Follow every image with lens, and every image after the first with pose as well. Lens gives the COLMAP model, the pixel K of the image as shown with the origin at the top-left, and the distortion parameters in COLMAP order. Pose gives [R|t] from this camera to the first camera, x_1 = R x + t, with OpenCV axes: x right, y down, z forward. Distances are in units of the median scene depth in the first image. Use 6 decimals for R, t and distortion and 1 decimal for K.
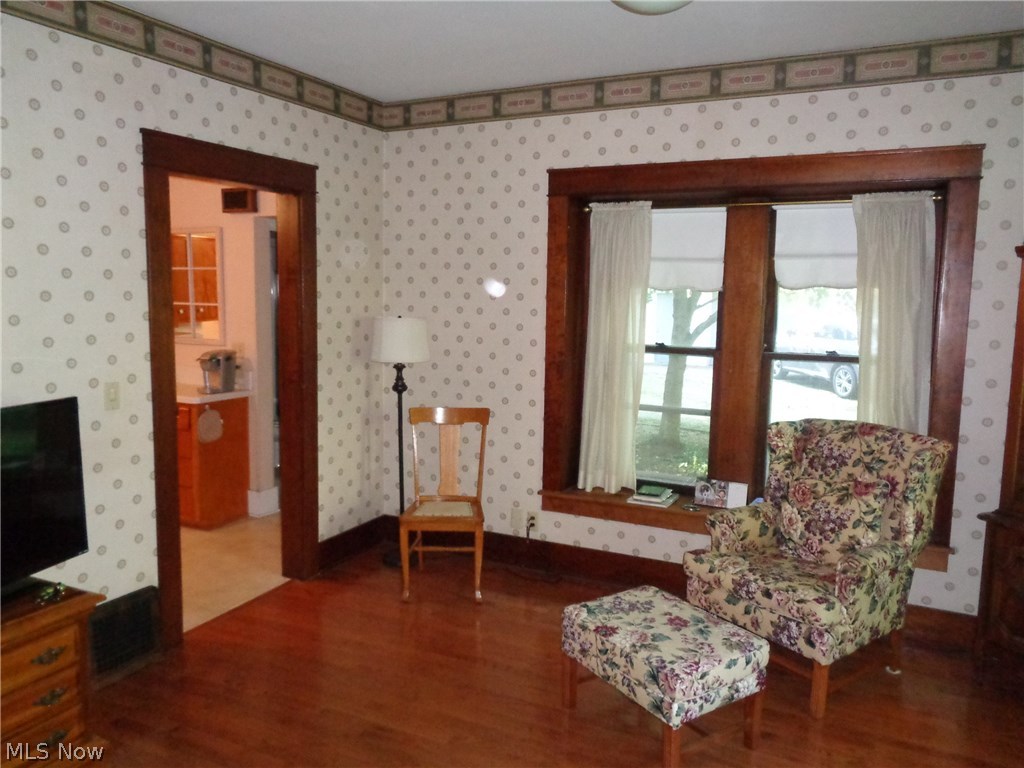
lens RADIAL K [[770.0, 0, 511.4], [0, 770.0, 382.8], [0, 0, 1]] dist [0.001723, -0.006909]
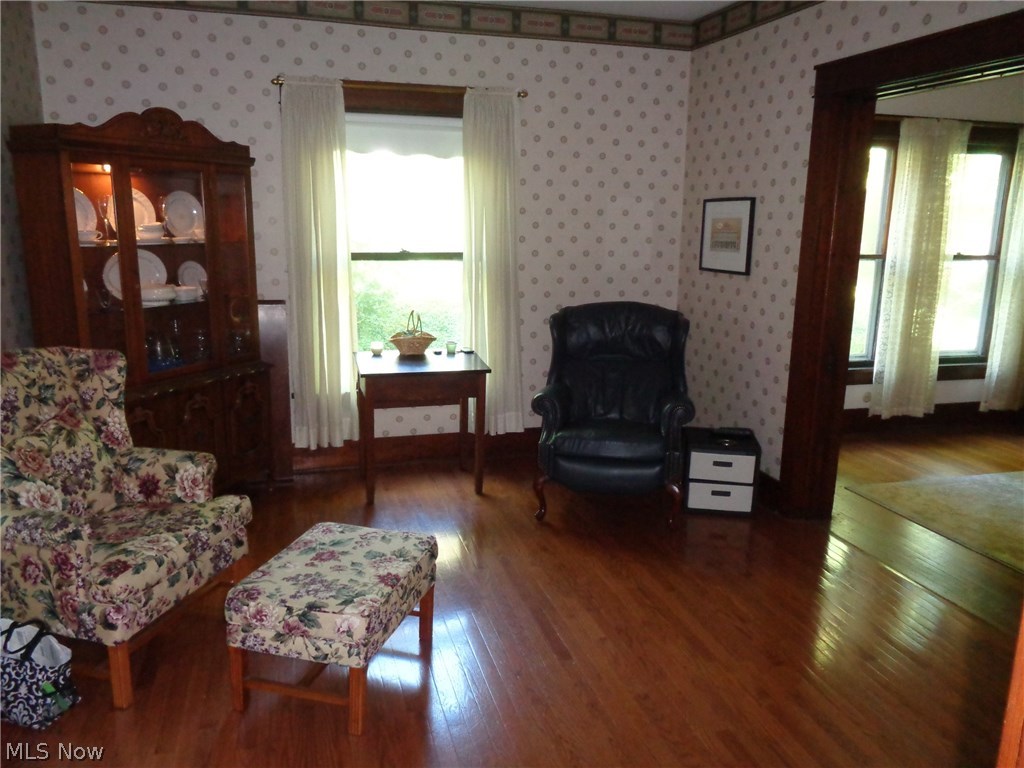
lens RADIAL K [[770.0, 0, 511.7], [0, 770.0, 380.6], [0, 0, 1]] dist [0.001723, -0.006909]
pose [[-0.659519, -0.187480, 0.727932, -0.470545], [0.065156, 0.950494, 0.303835, -0.128831], [-0.748858, 0.247814, -0.614654, 1.134066]]
